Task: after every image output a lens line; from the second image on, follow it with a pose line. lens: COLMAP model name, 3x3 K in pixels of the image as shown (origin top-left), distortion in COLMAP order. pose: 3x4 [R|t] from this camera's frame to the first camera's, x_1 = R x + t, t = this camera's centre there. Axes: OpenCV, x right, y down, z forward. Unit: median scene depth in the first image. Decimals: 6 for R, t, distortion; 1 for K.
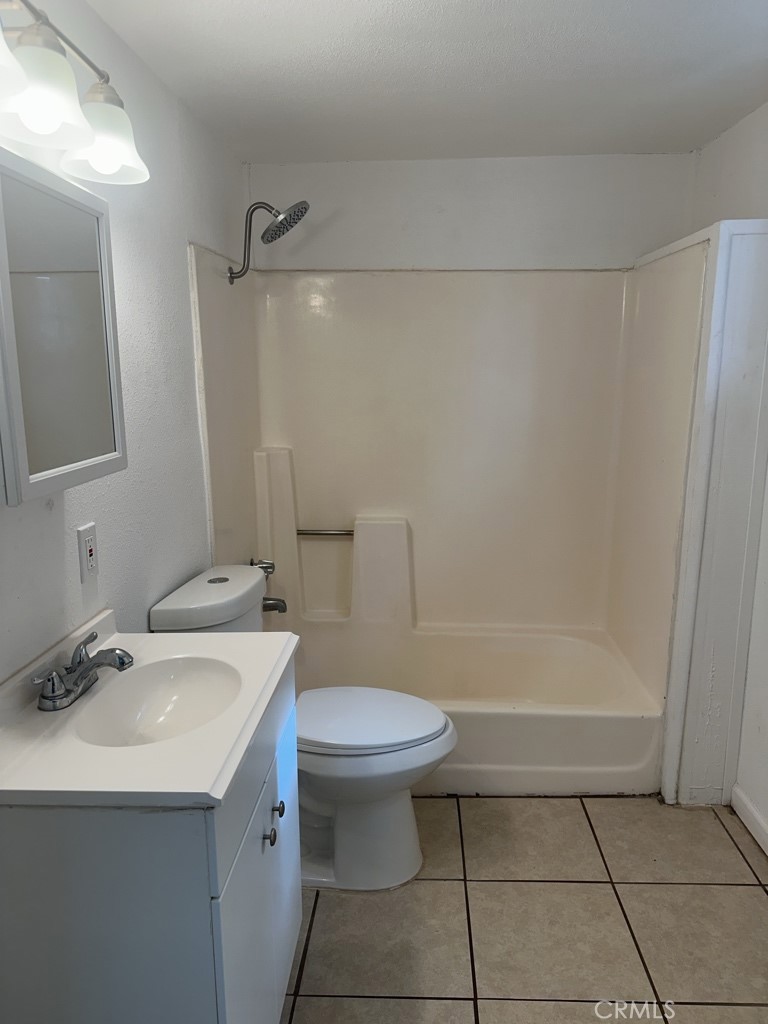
lens RADIAL K [[719.1, 0, 384.2], [0, 719.1, 512.3], [0, 0, 1]] dist [0.048506, -0.059268]
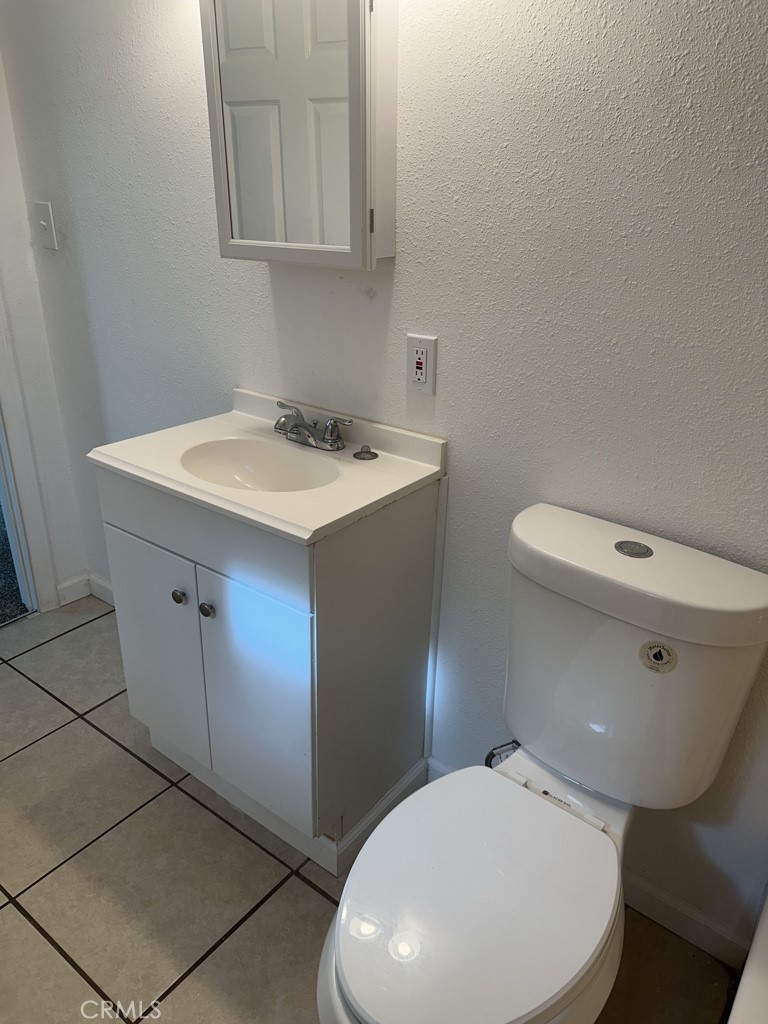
lens RADIAL K [[719.1, 0, 381.0], [0, 719.1, 514.6], [0, 0, 1]] dist [0.048506, -0.059268]
pose [[-0.565832, 0.336306, -0.752816, 0.382408], [-0.163707, 0.849034, 0.502335, -0.230870], [0.808105, 0.407478, -0.425356, 1.349012]]
